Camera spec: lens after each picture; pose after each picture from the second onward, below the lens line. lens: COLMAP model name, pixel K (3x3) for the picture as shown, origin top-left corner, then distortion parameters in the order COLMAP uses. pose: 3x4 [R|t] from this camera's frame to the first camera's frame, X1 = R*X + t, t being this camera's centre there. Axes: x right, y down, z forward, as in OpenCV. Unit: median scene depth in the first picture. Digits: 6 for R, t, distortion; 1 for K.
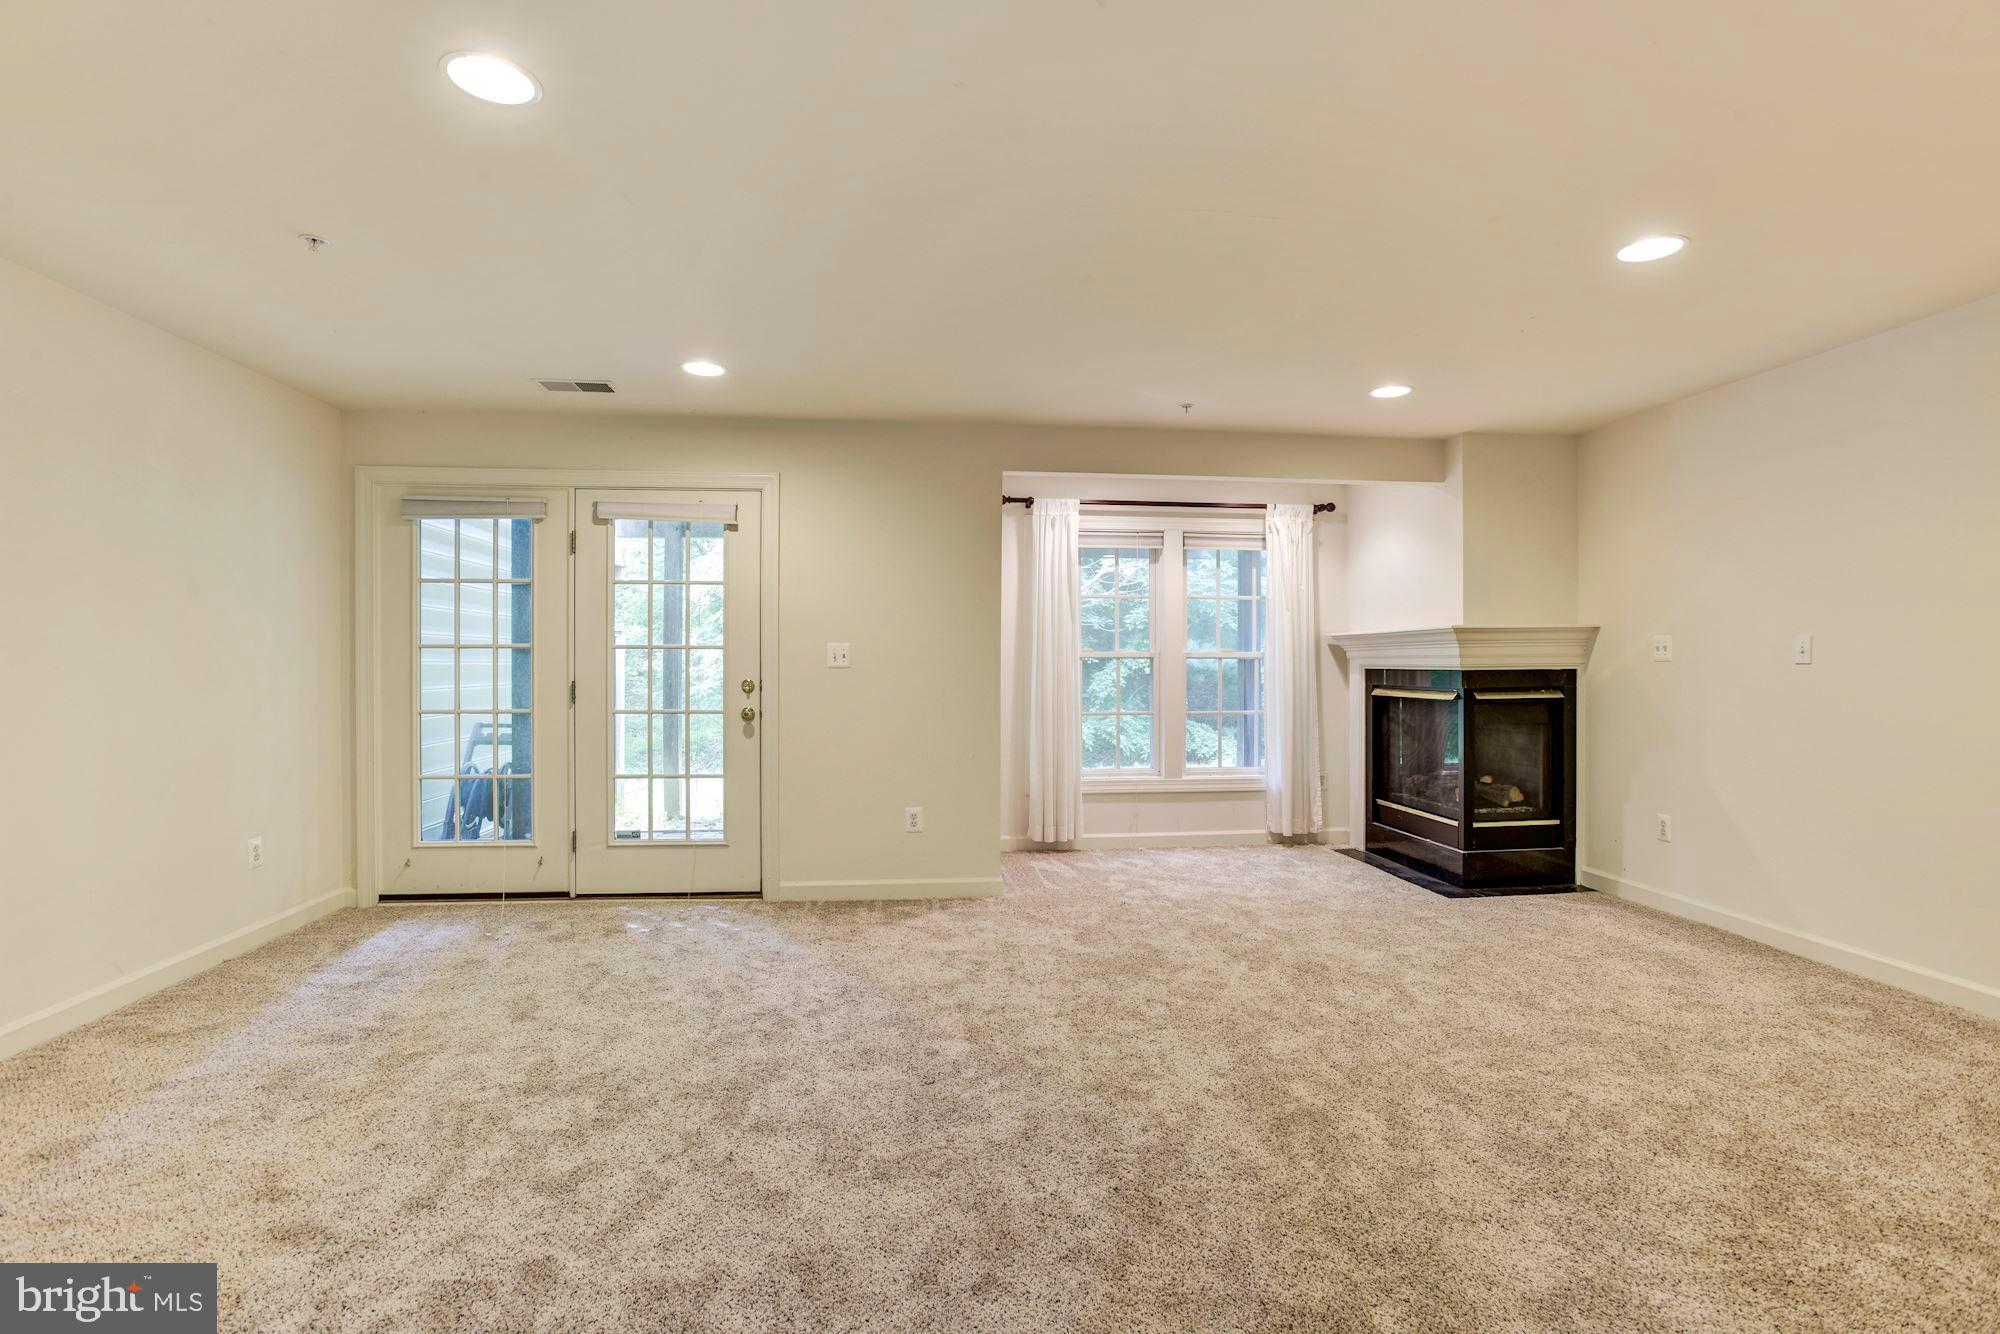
lens RADIAL K [[964.8, 0, 1000.0], [0, 964.8, 667.0], [0, 0, 1]] dist [-0.059760, 0.030545]
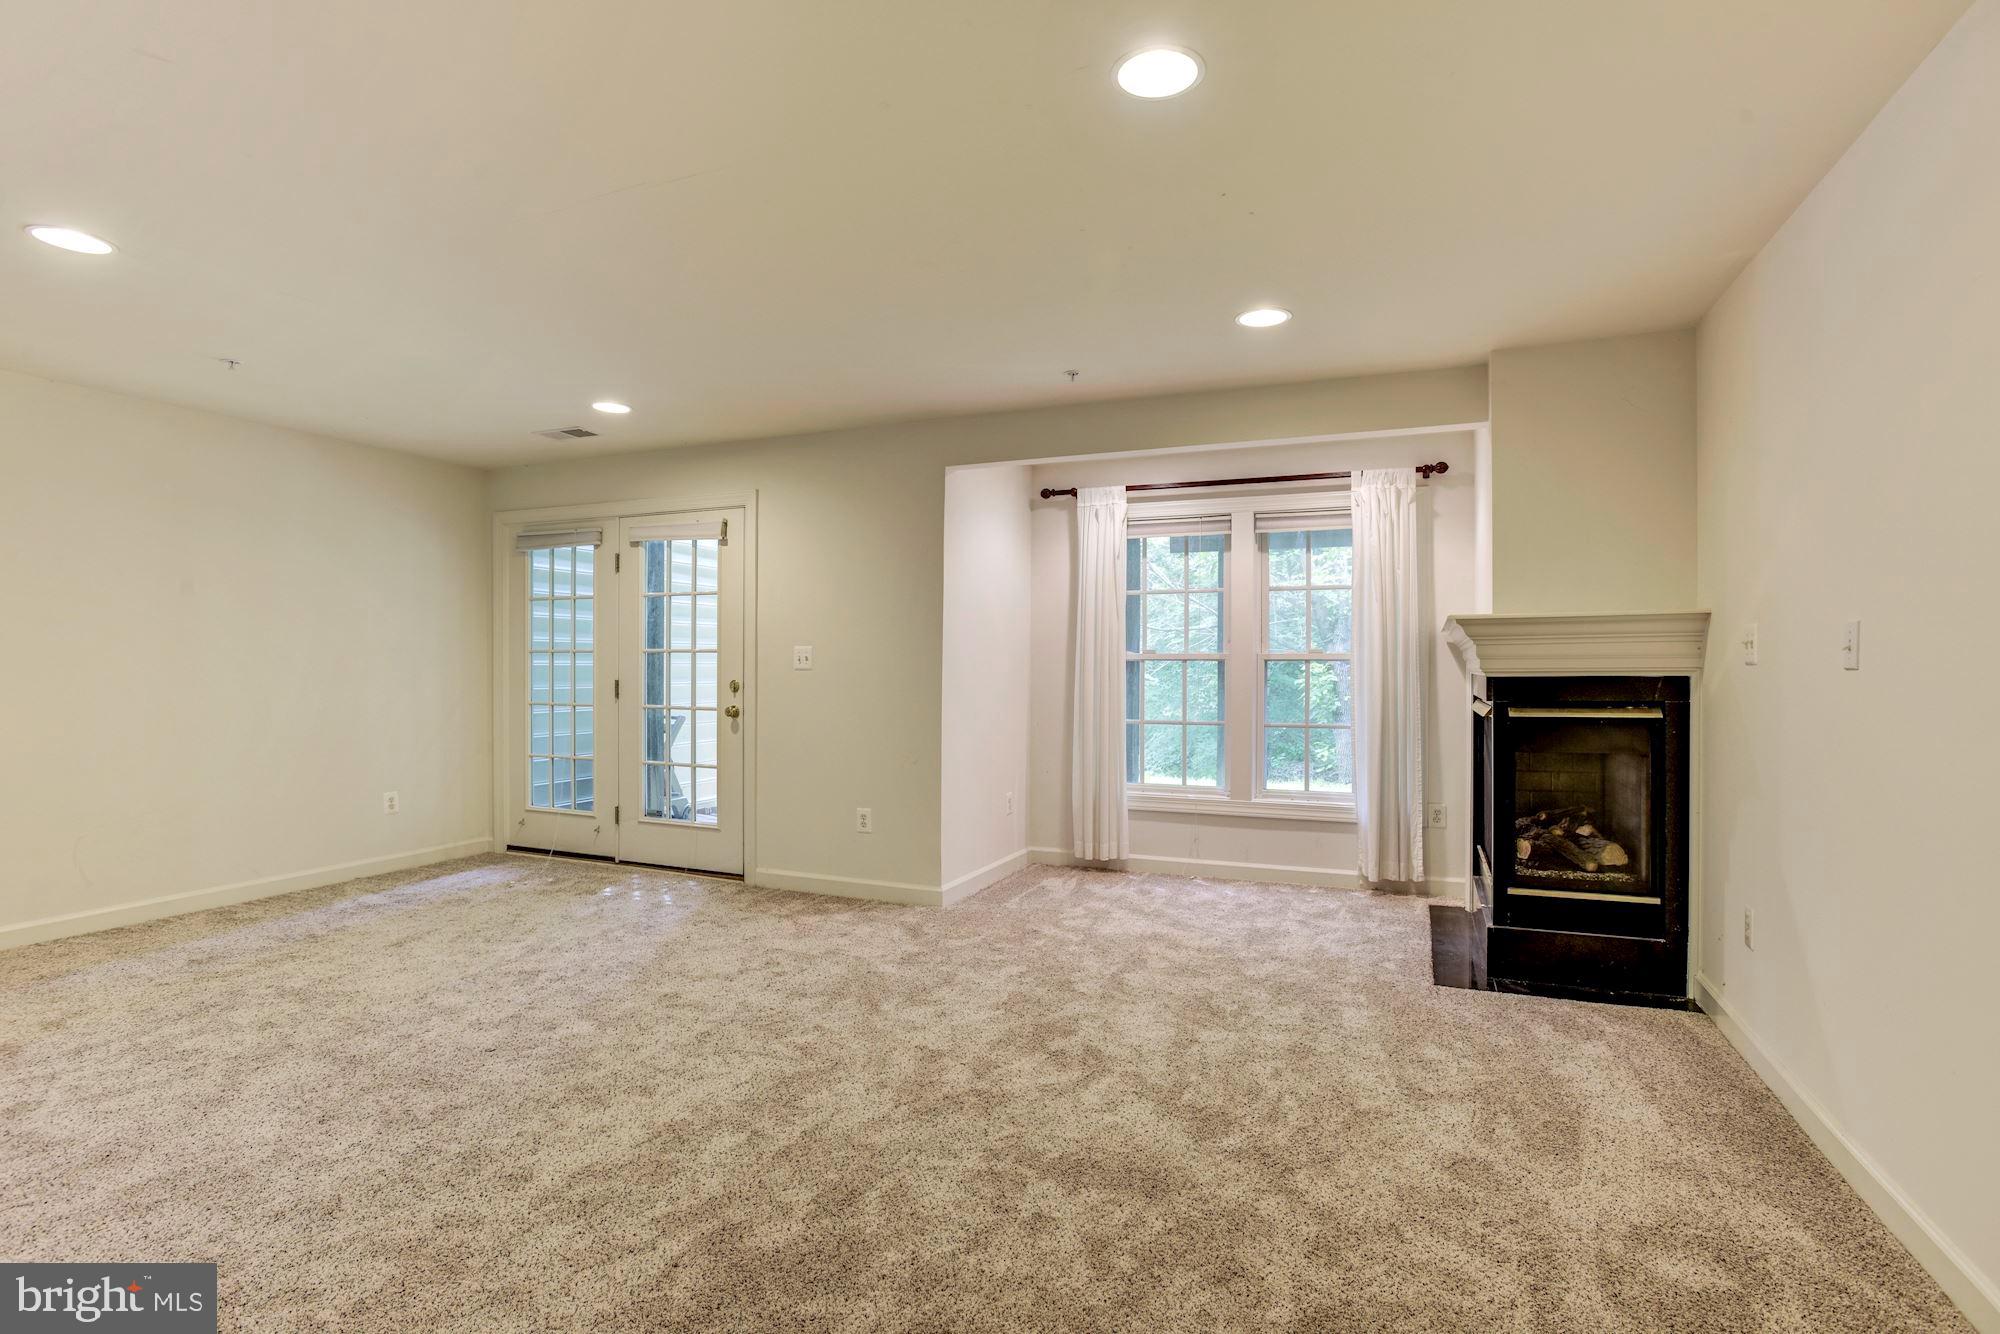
lens RADIAL K [[964.8, 0, 1000.0], [0, 964.8, 667.0], [0, 0, 1]] dist [-0.059760, 0.030545]
pose [[0.873744, 0.002937, -0.486378, 0.525934], [-0.004448, 0.999988, -0.001951, -0.000939], [0.486367, 0.003868, 0.873746, 0.186936]]
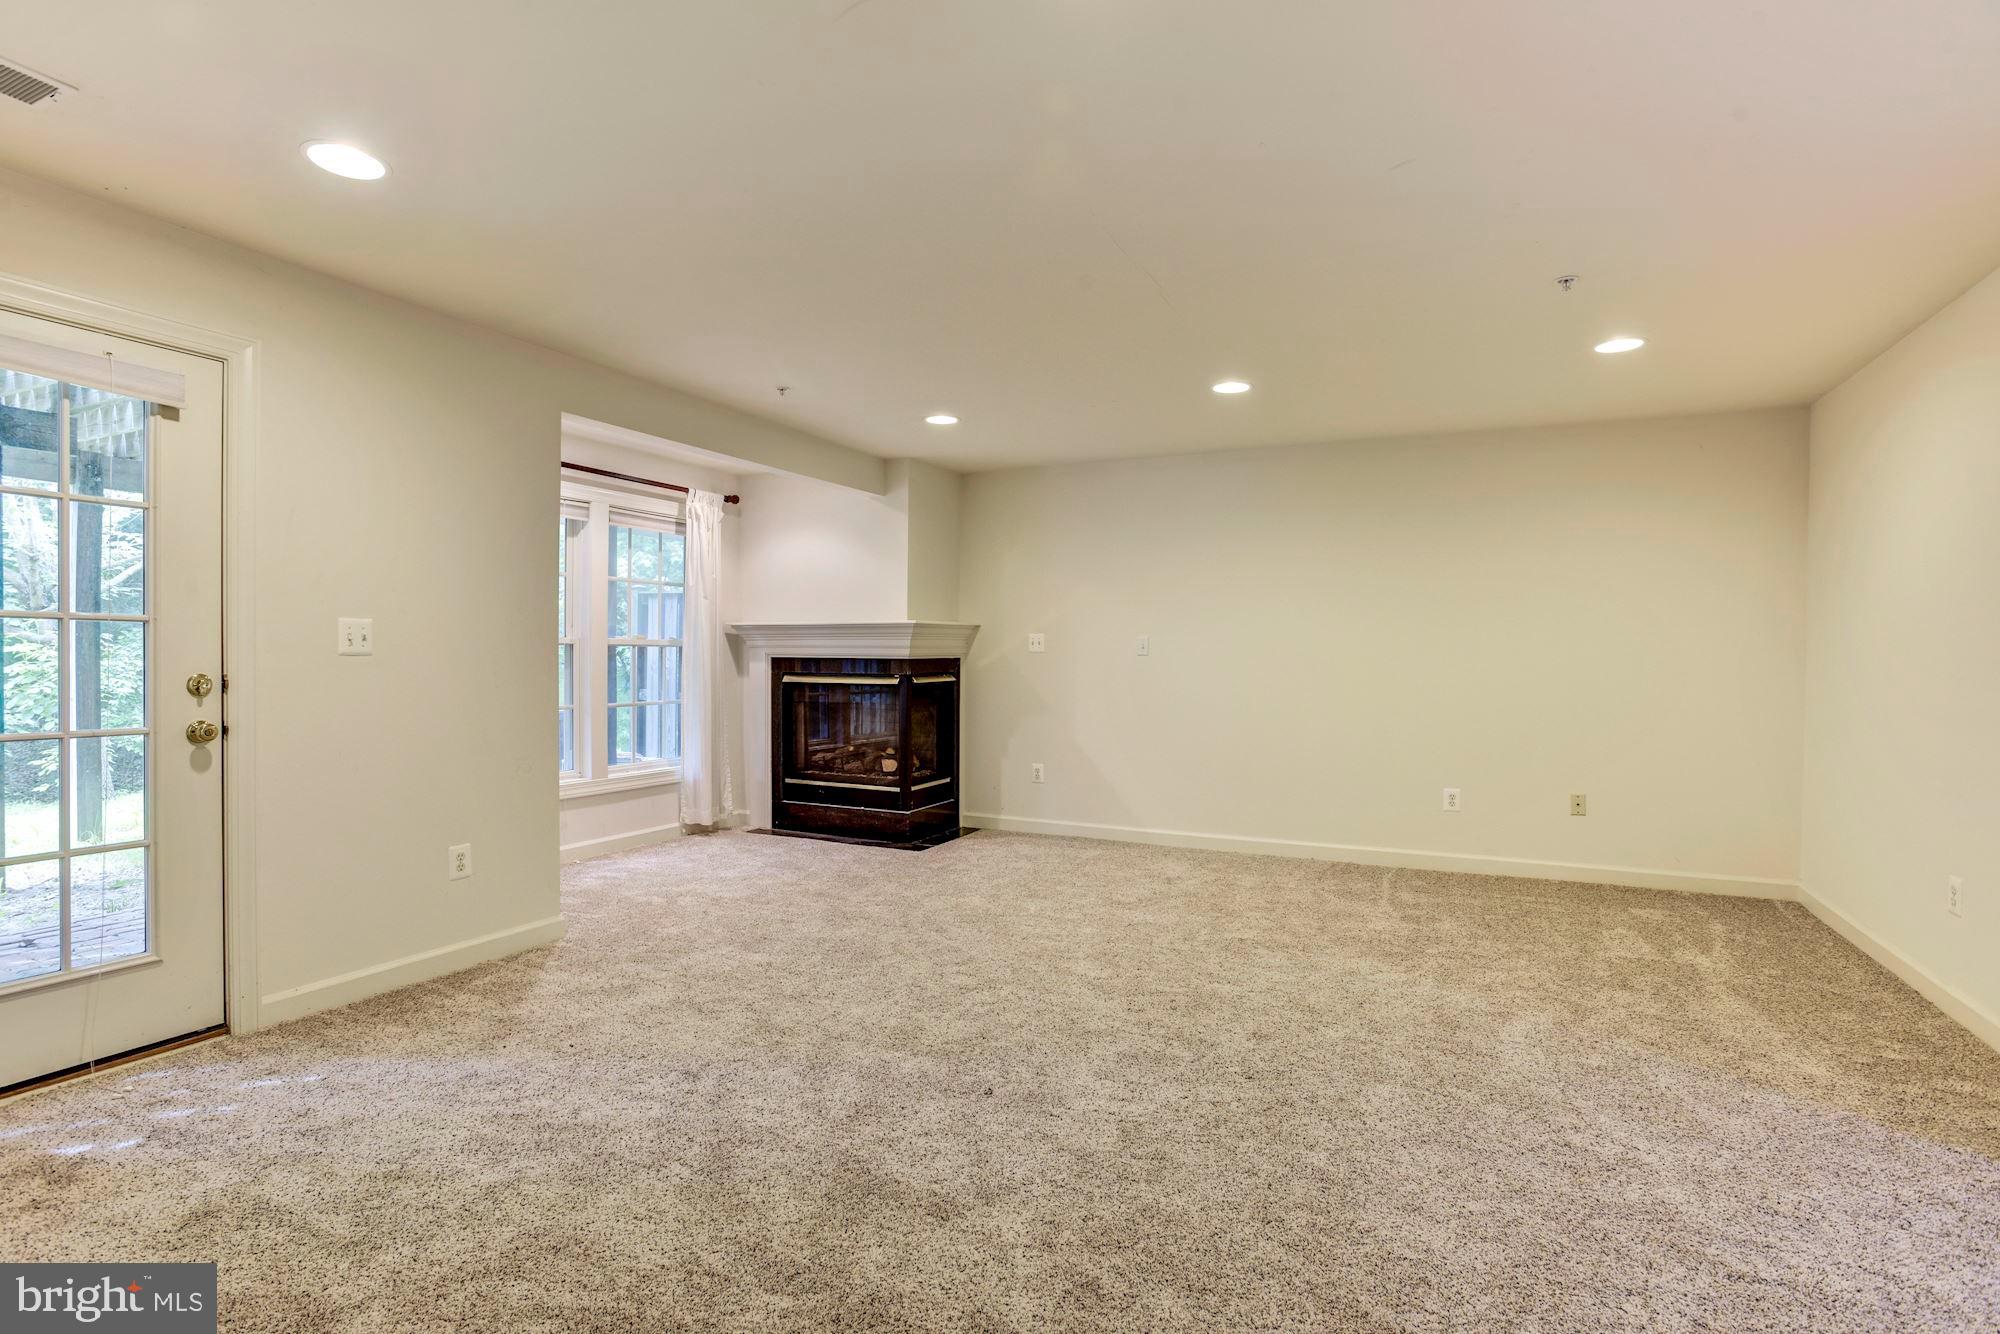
lens RADIAL K [[964.8, 0, 1000.0], [0, 964.8, 667.0], [0, 0, 1]] dist [-0.059760, 0.030545]
pose [[0.540728, -0.006191, 0.841175, -0.474591], [-0.004196, 0.999941, 0.010057, 0.000811], [-0.841187, -0.008968, 0.540670, 0.263668]]
